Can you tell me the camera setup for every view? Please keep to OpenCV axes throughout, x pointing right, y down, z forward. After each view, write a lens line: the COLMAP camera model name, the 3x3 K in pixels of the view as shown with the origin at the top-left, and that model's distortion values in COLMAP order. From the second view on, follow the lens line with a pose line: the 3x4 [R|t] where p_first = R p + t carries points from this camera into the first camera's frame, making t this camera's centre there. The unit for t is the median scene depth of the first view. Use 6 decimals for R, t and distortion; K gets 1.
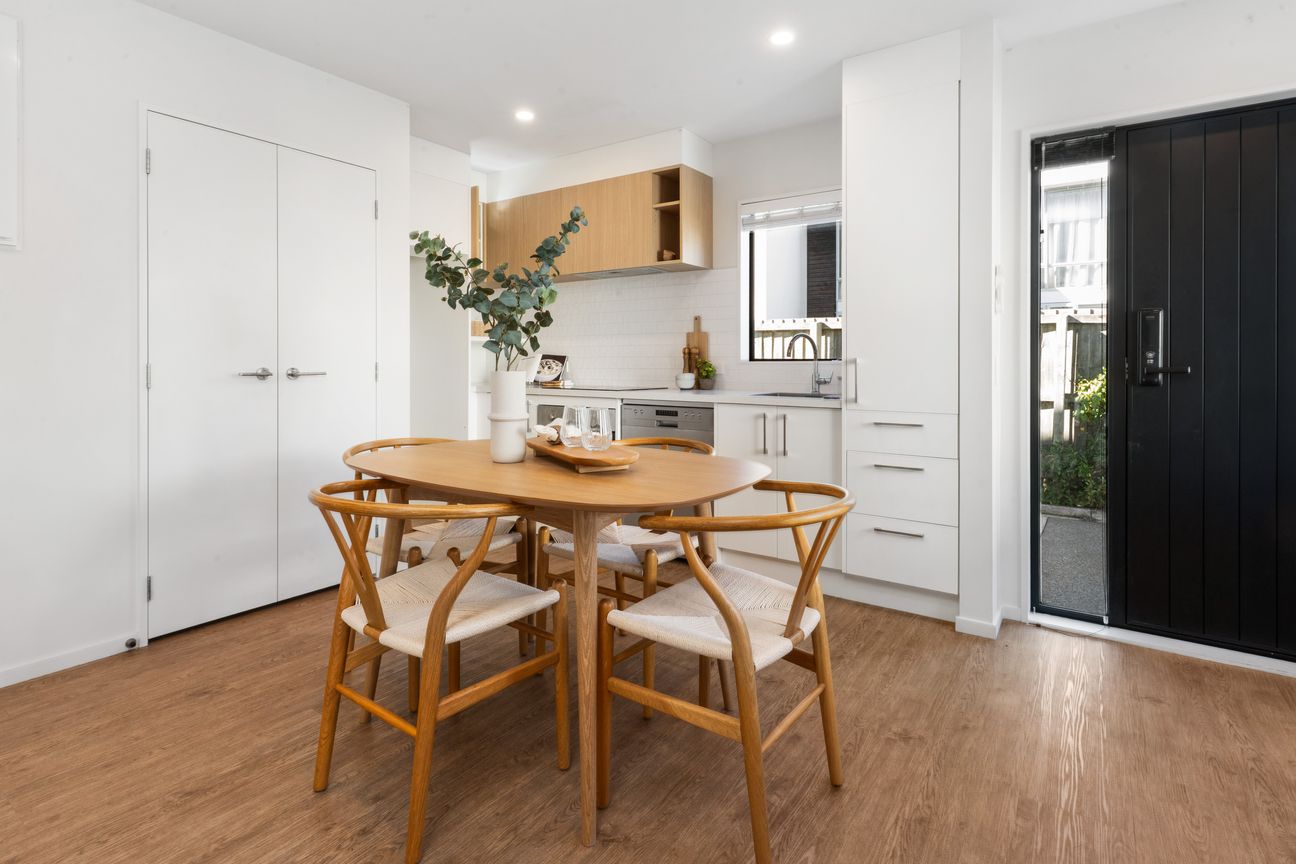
lens RADIAL K [[633.2, 0, 644.0], [0, 633.2, 369.7], [0, 0, 1]] dist [0.003651, 0.001190]
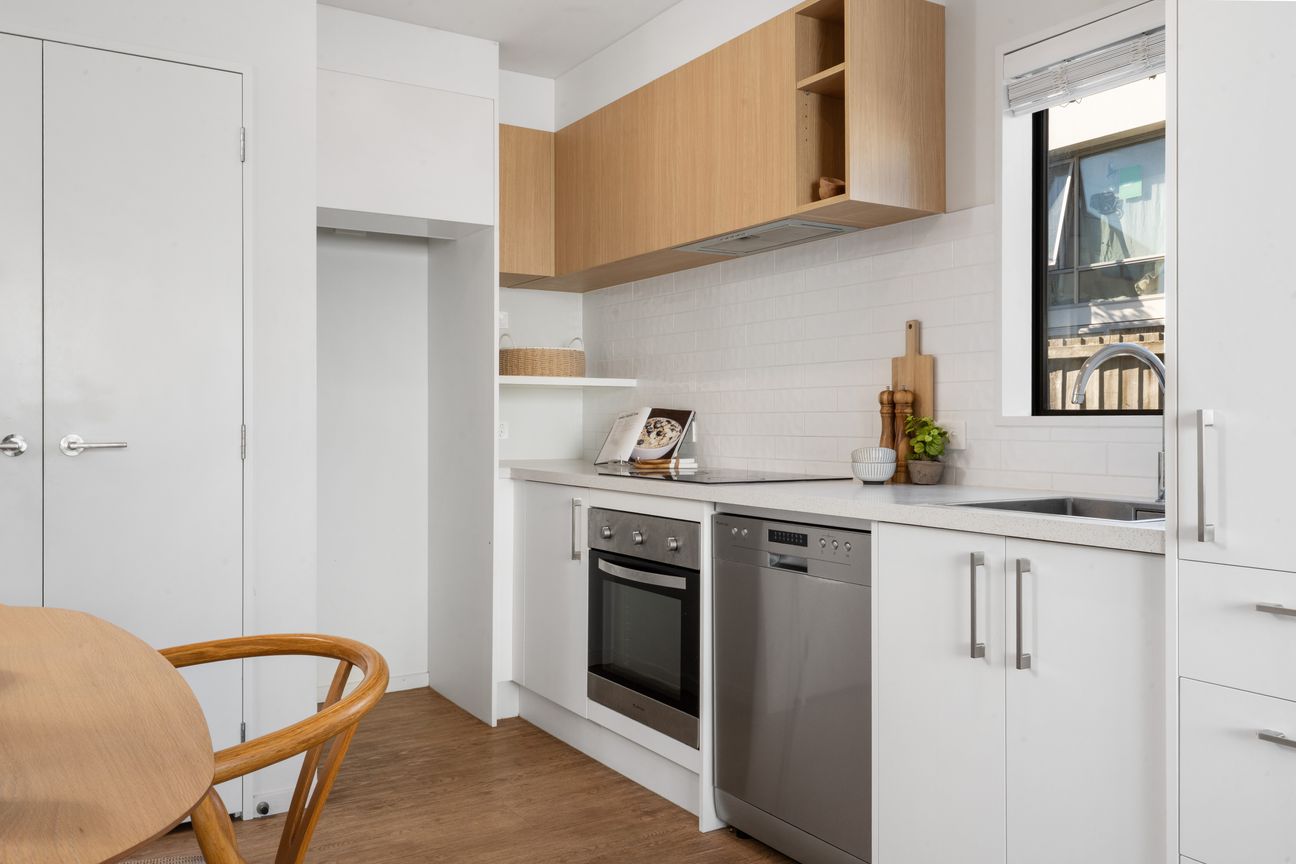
lens RADIAL K [[1017.9, 0, 651.0], [0, 1017.9, 423.3], [0, 0, 1]] dist [0.022729, 0.003487]
pose [[0.920653, -0.002341, -0.390376, 0.208809], [-0.001422, 0.999955, -0.009349, -0.004514], [0.390380, 0.009162, 0.920608, 0.278292]]
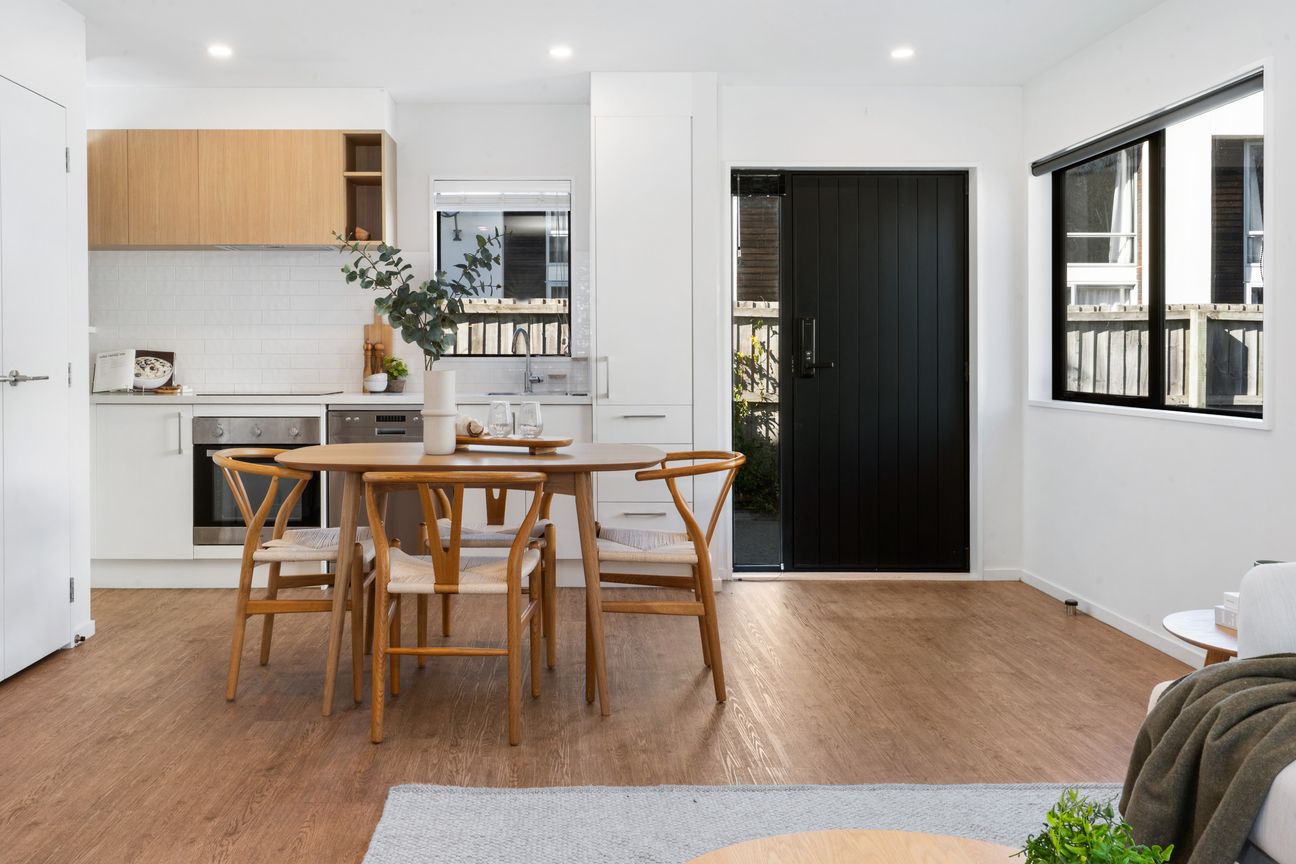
lens RADIAL K [[1090.9, 0, 543.1], [0, 1090.9, 375.3], [0, 0, 1]] dist [-0.000039, 0.004501]
pose [[0.821539, -0.013681, 0.569988, -0.601384], [0.009959, 0.999904, 0.009646, -0.003488], [-0.570065, -0.002248, 0.821597, -0.335757]]
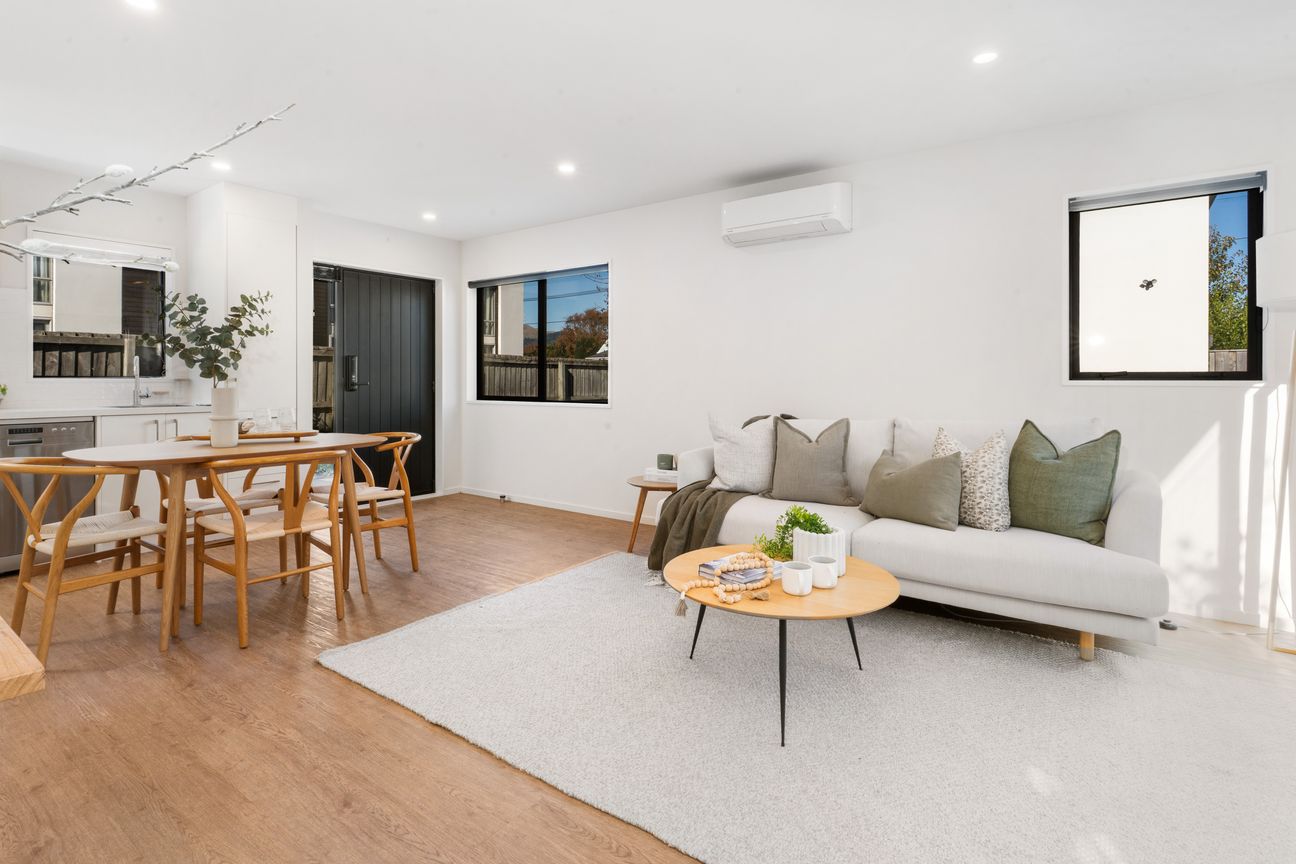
lens RADIAL K [[658.1, 0, 651.3], [0, 658.1, 376.4], [0, 0, 1]] dist [0.001467, -0.000152]
pose [[0.001752, -0.000119, 0.999998, -0.965696], [0.008564, 0.999963, 0.000104, -0.009795], [-0.999962, 0.008563, 0.001753, -0.020337]]
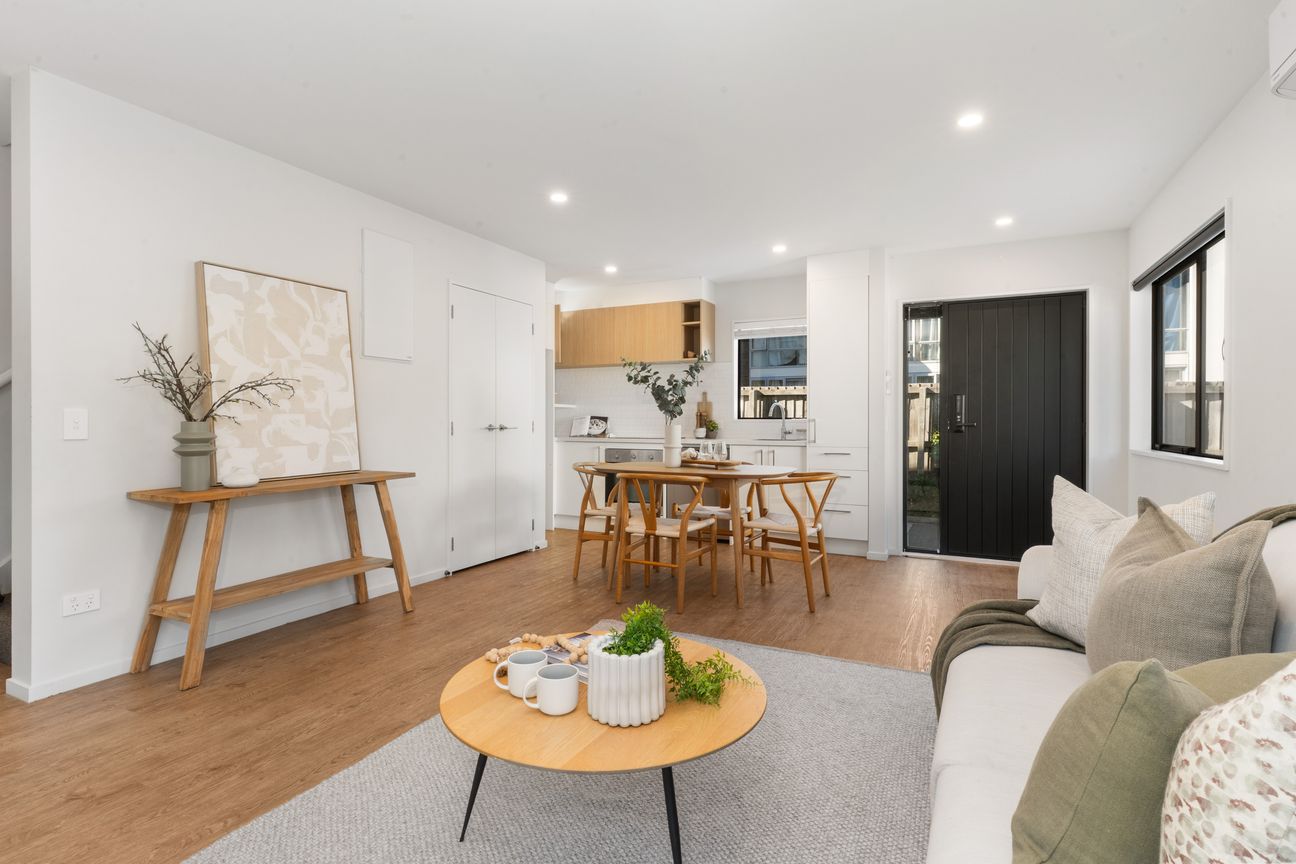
lens RADIAL K [[638.7, 0, 611.3], [0, 638.7, 432.1], [0, 0, 1]] dist [0.002631, 0.000459]
pose [[0.992726, -0.004233, 0.120319, -0.361499], [0.003599, 0.999978, 0.005488, 0.006761], [-0.120340, -0.005015, 0.992720, -0.589179]]
